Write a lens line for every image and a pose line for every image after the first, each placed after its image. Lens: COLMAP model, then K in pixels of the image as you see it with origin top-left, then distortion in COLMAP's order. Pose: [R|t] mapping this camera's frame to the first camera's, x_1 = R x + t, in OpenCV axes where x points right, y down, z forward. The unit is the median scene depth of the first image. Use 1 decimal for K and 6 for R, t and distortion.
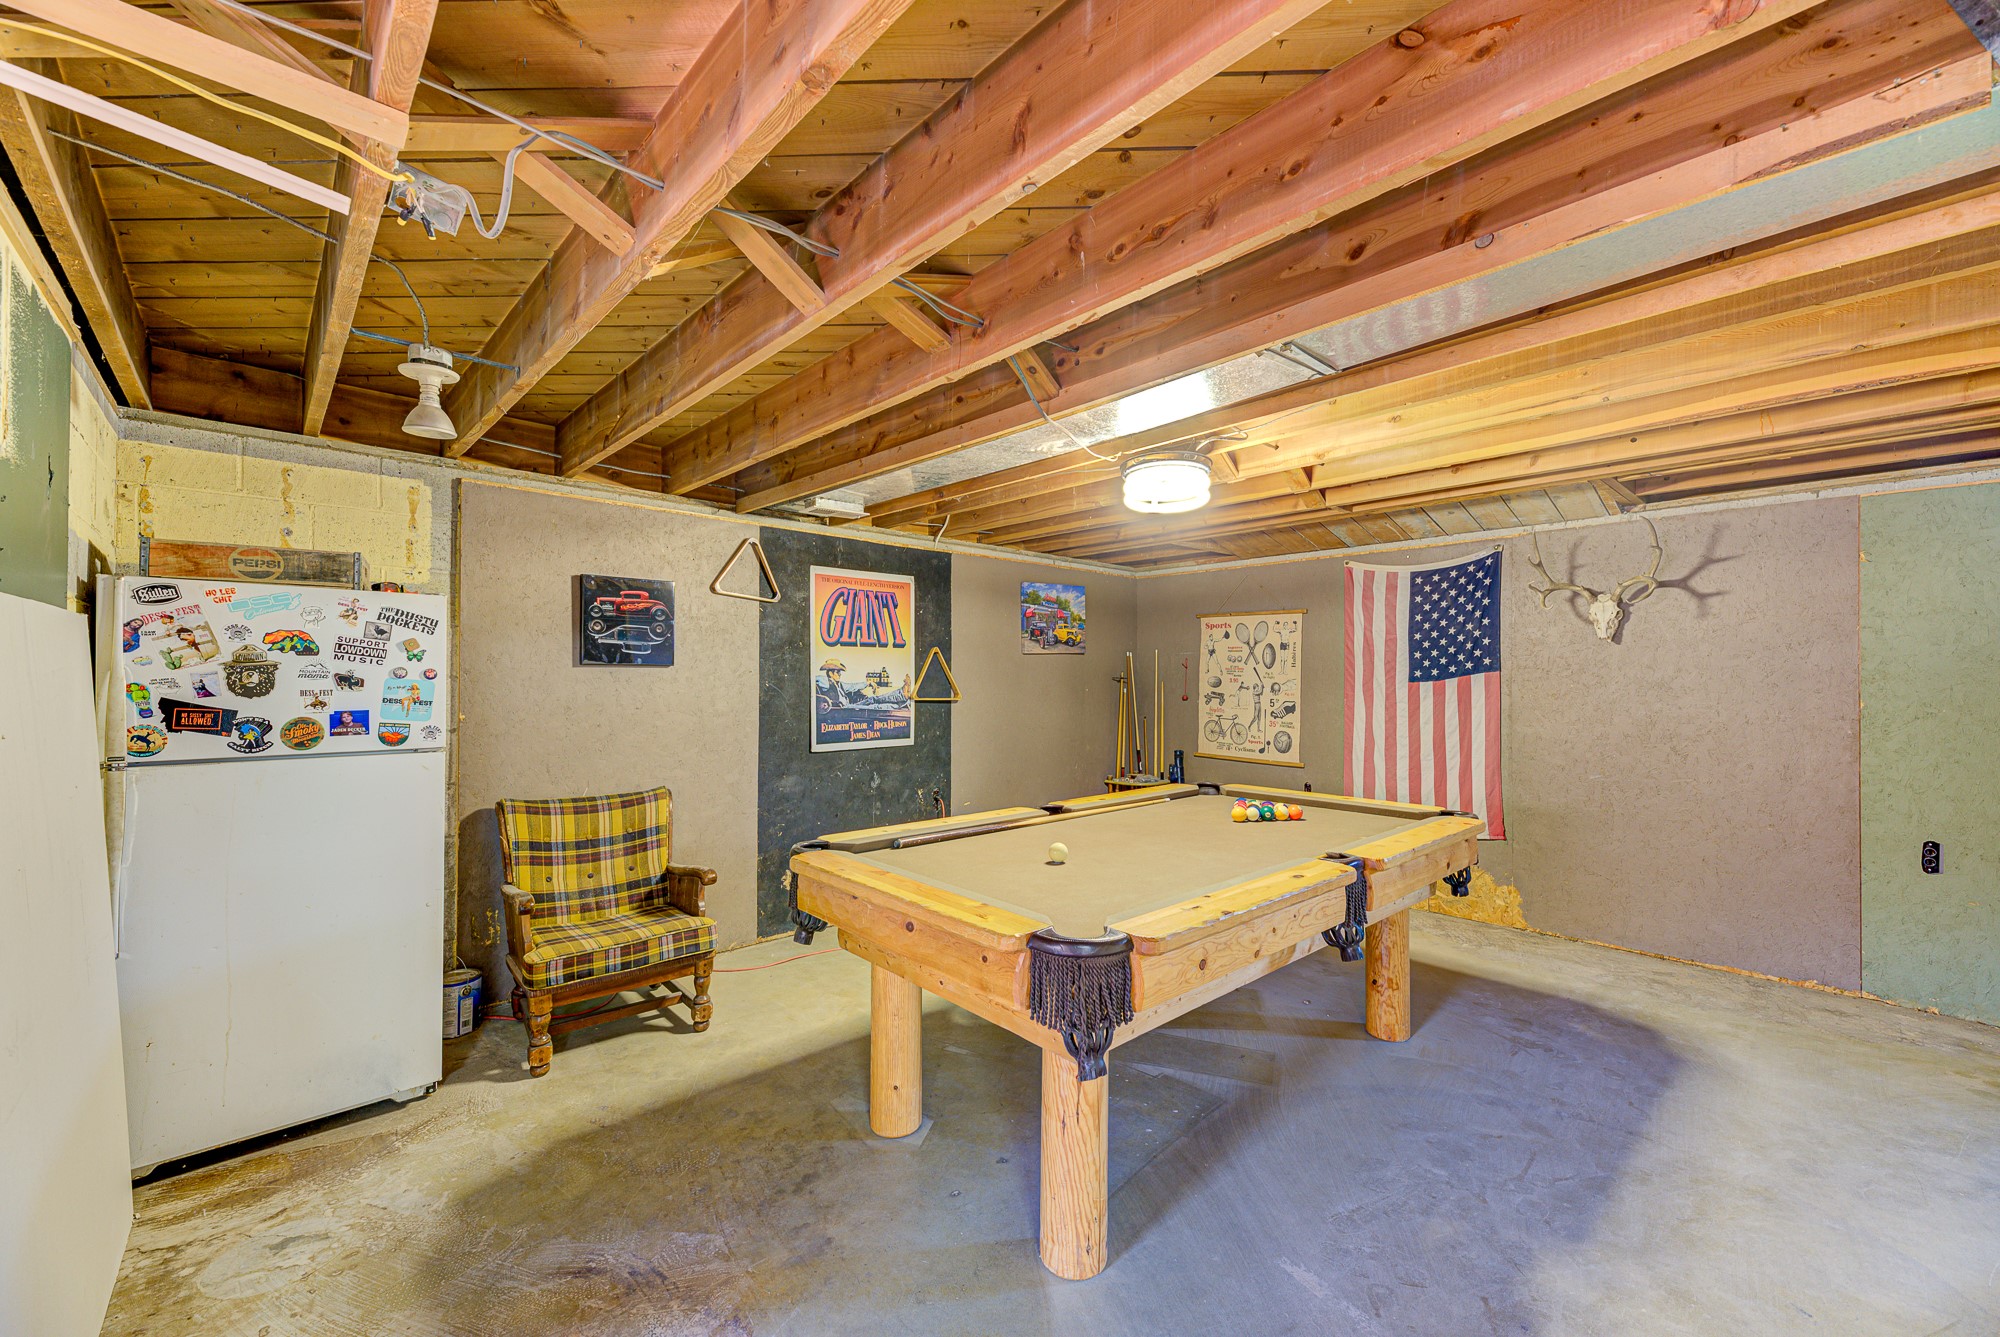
lens RADIAL K [[796.2, 0, 1004.5], [0, 796.2, 670.4], [0, 0, 1]] dist [0.007291, -0.001520]
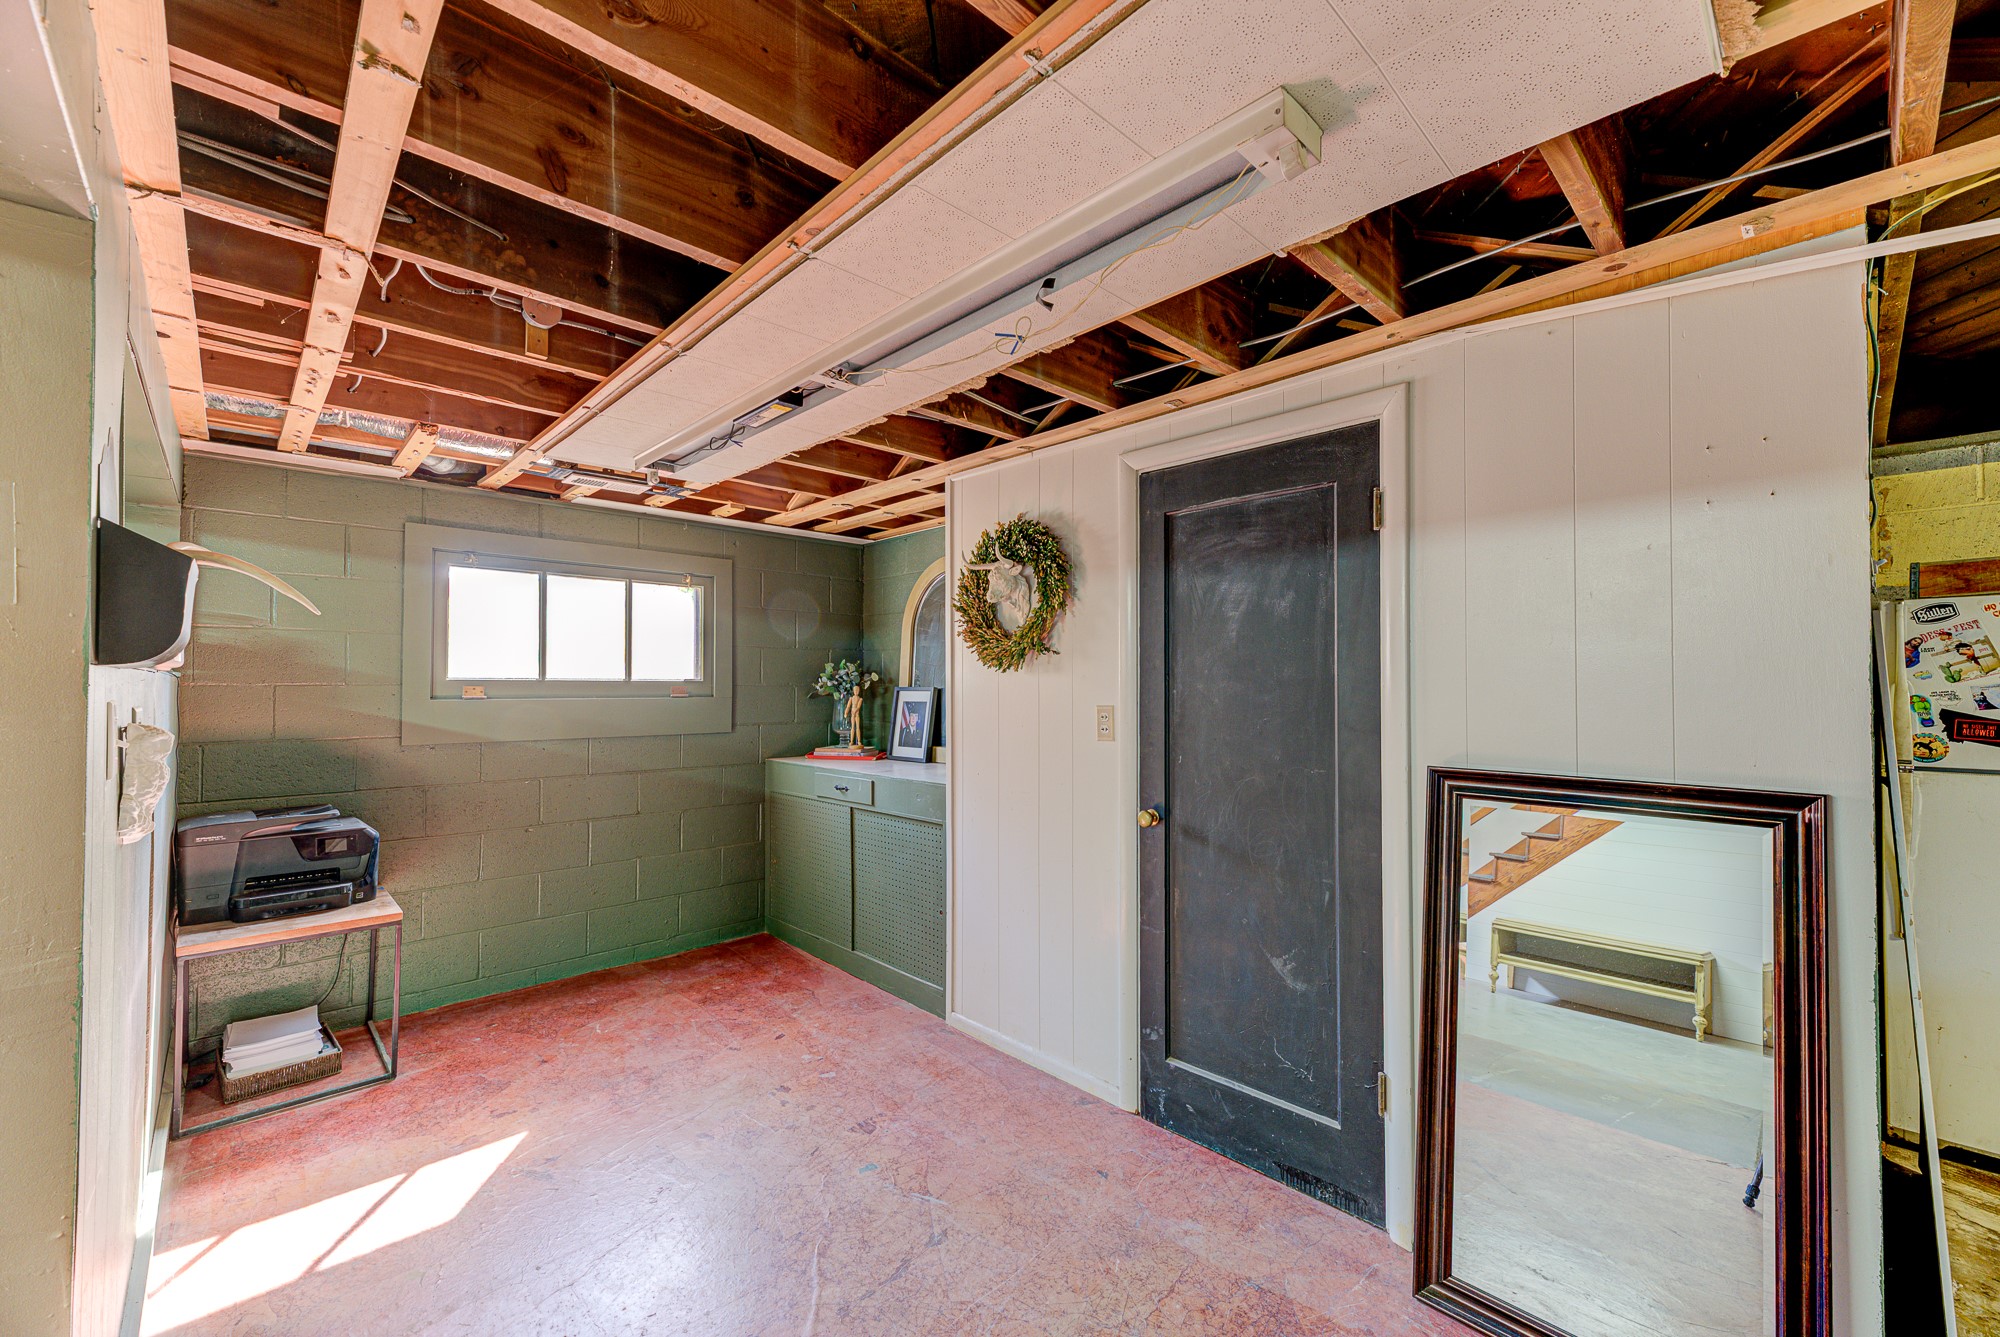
lens RADIAL K [[796.2, 0, 1001.4], [0, 796.2, 675.0], [0, 0, 1]] dist [0.007291, -0.001520]
pose [[0.008083, -0.018517, -0.999796, 0.010118], [0.009194, 0.999788, -0.018443, -0.001694], [0.999925, -0.009043, 0.008252, -0.140874]]
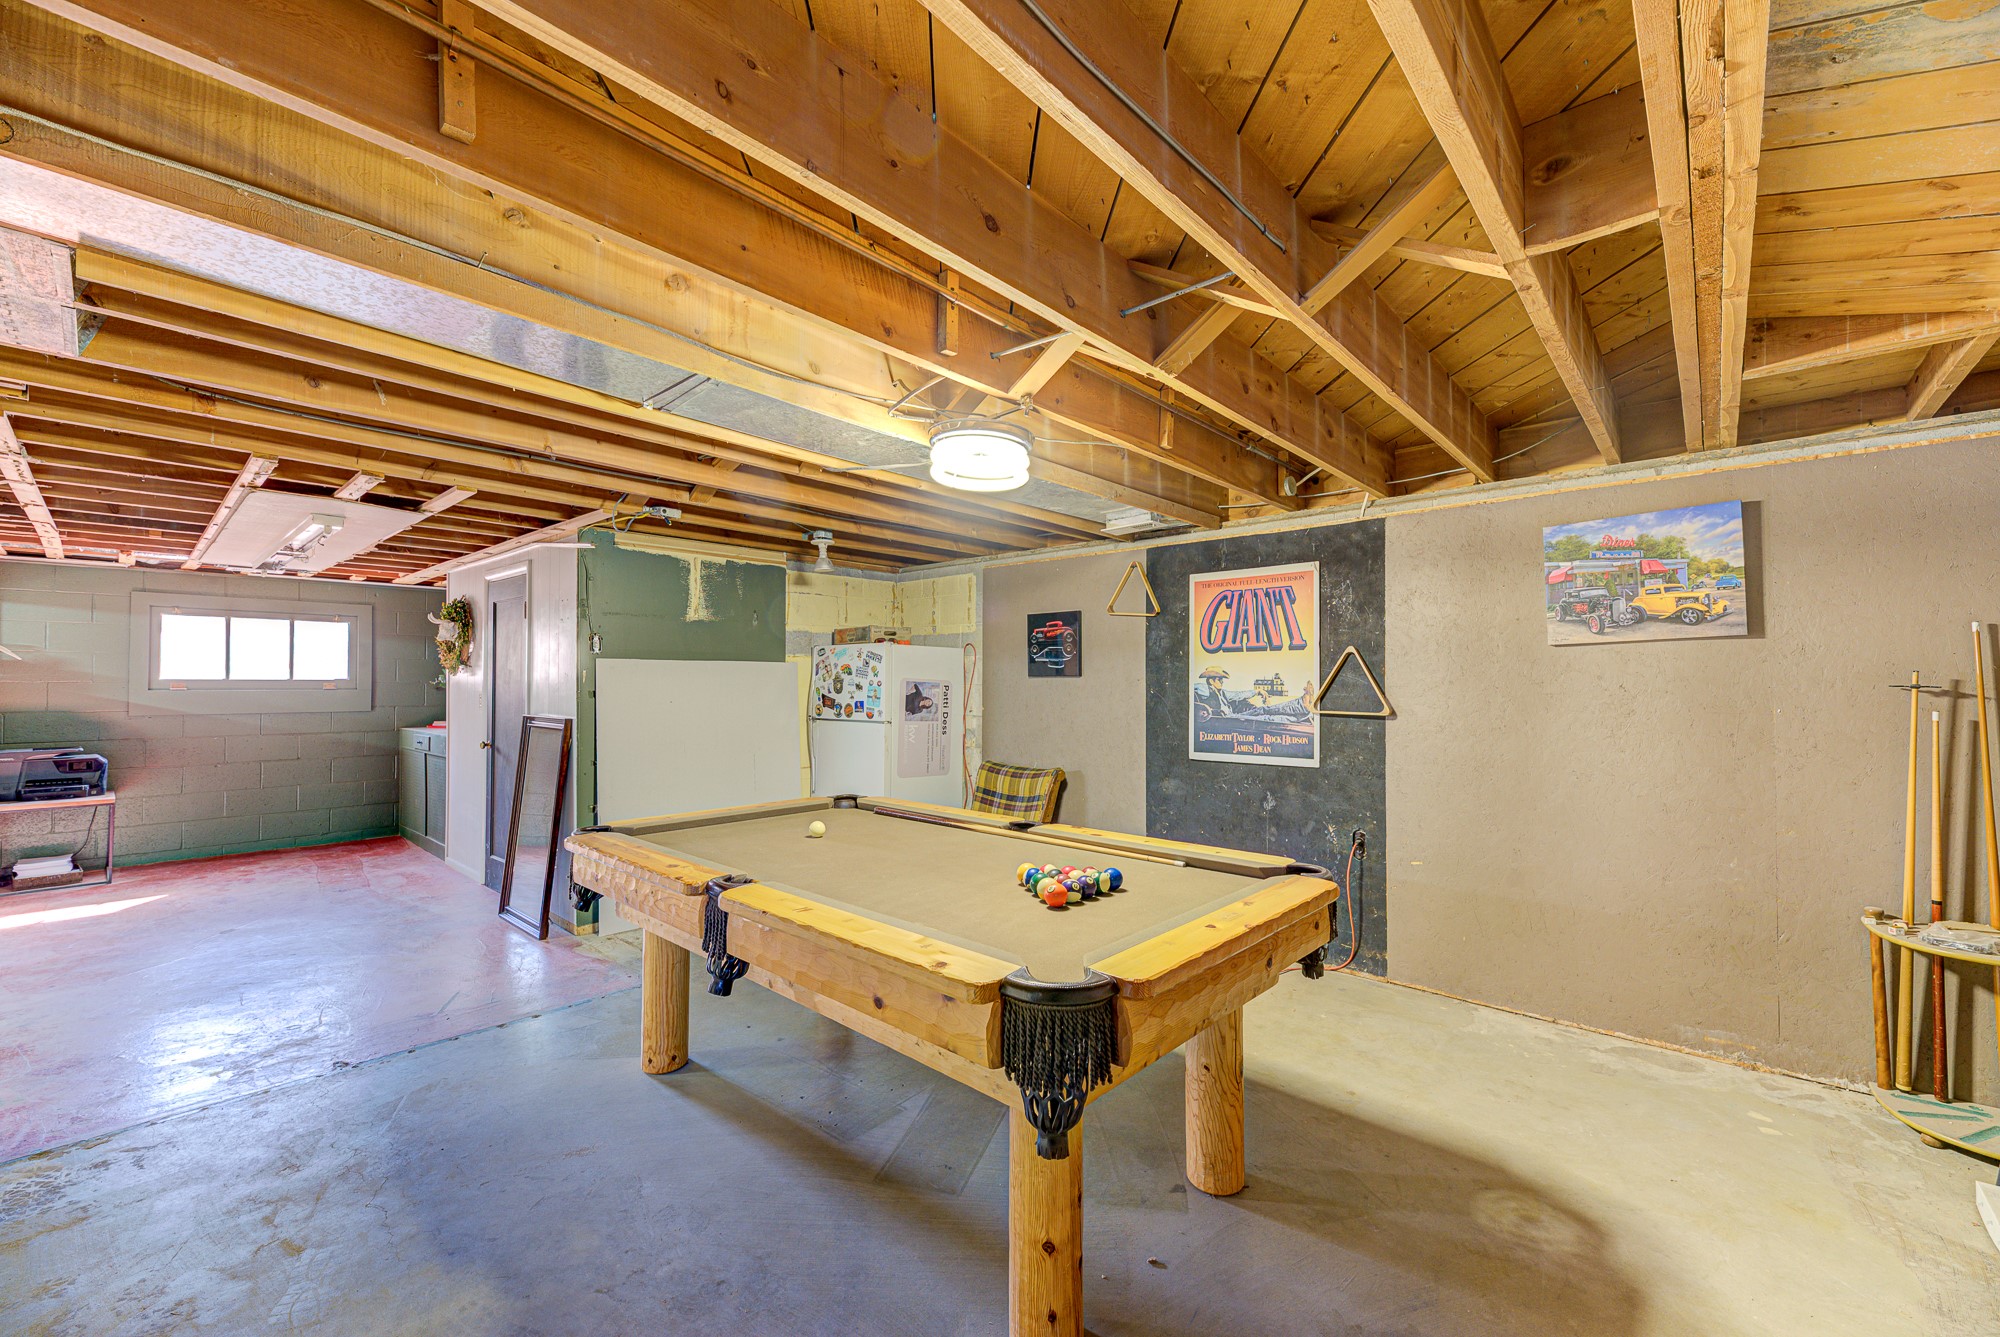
lens RADIAL K [[796.2, 0, 1002.0], [0, 796.2, 673.6], [0, 0, 1]] dist [0.007291, -0.001520]
pose [[0.085702, -0.015364, -0.996202, 0.756297], [0.008786, 0.999854, -0.014665, 0.007098], [0.996282, -0.007496, 0.085824, 0.684379]]
